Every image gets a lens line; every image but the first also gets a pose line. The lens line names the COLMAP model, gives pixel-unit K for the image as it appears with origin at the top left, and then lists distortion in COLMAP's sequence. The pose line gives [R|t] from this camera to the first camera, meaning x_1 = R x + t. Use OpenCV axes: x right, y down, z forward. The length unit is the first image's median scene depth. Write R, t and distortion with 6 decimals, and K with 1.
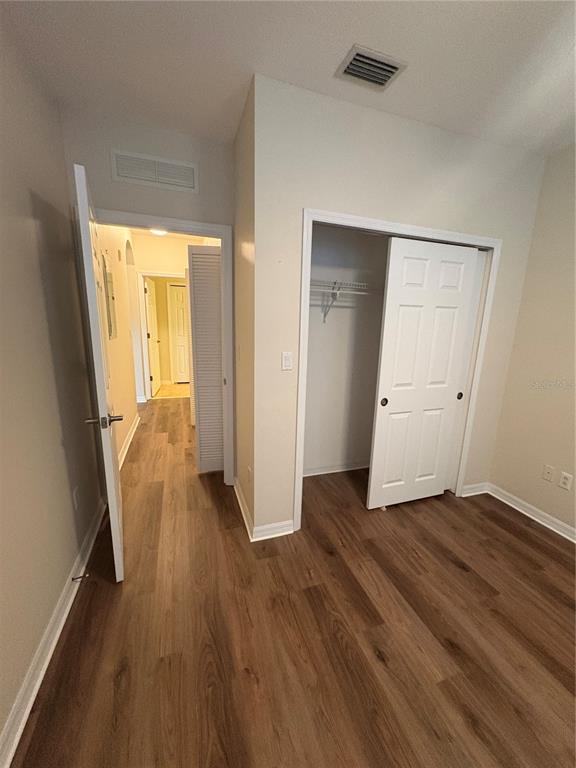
lens RADIAL K [[305.6, 0, 287.9], [0, 305.6, 384.2], [0, 0, 1]] dist [0.001261, 0.000323]
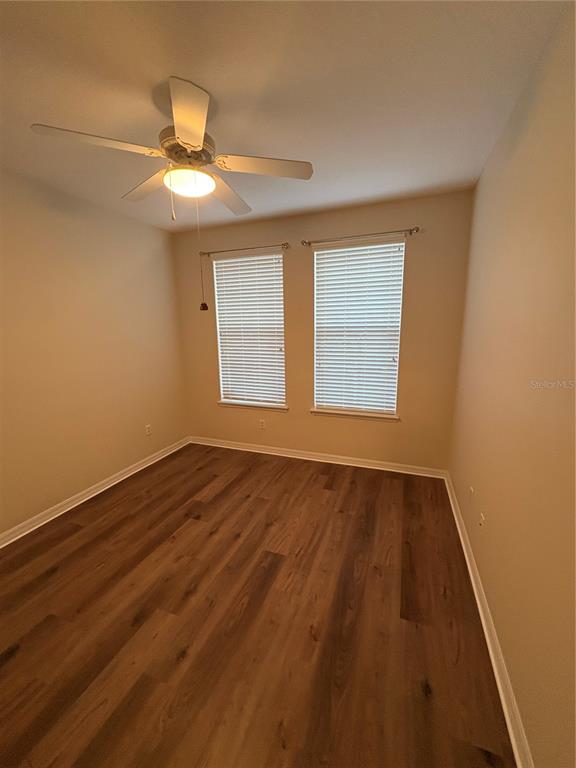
lens RADIAL K [[305.6, 0, 291.1], [0, 305.6, 382.1], [0, 0, 1]] dist [0.001261, 0.000323]
pose [[-0.768887, -0.129150, 0.626206, -0.524846], [0.136370, 0.923727, 0.357954, -0.316595], [-0.624673, 0.360622, -0.692630, 1.131900]]
